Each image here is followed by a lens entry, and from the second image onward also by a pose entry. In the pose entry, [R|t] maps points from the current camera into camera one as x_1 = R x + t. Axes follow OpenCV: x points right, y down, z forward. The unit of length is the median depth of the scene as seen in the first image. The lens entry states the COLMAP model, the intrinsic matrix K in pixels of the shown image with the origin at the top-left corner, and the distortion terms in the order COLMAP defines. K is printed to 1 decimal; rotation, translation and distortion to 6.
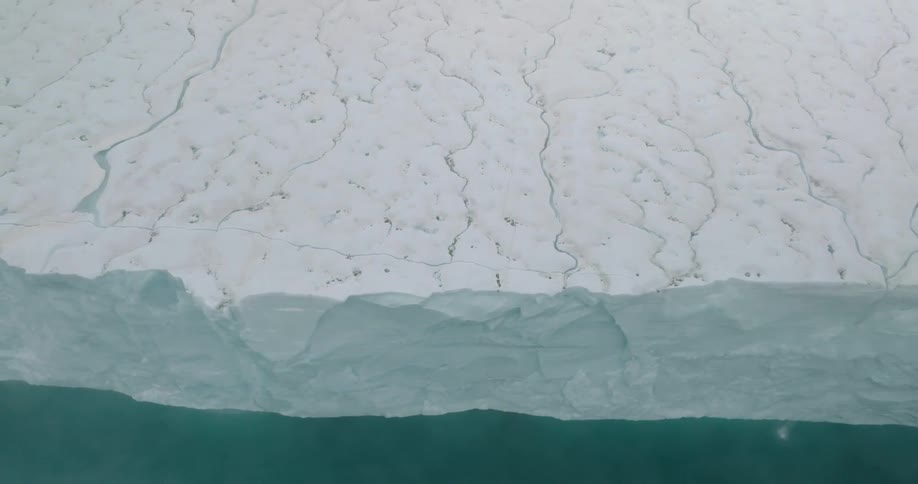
lens RADIAL K [[651.6, 0, 459.0], [0, 651.6, 242.0], [0, 0, 1]] dist [0.003463, 0.011391]
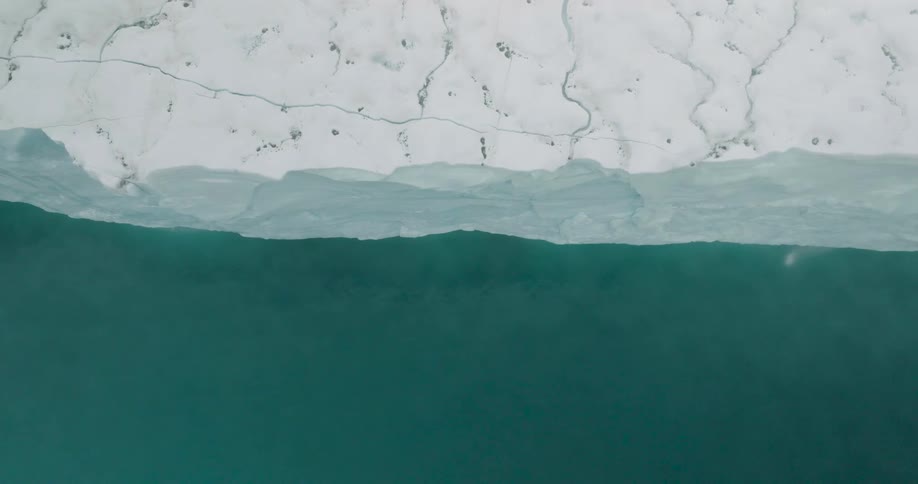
lens RADIAL K [[651.6, 0, 459.0], [0, 651.6, 242.0], [0, 0, 1]] dist [0.003463, 0.011391]
pose [[0.999943, 0.010225, -0.003080, 0.033719], [-0.007306, 0.865413, 0.501006, -0.213945], [0.007788, -0.500955, 0.865438, 0.275875]]
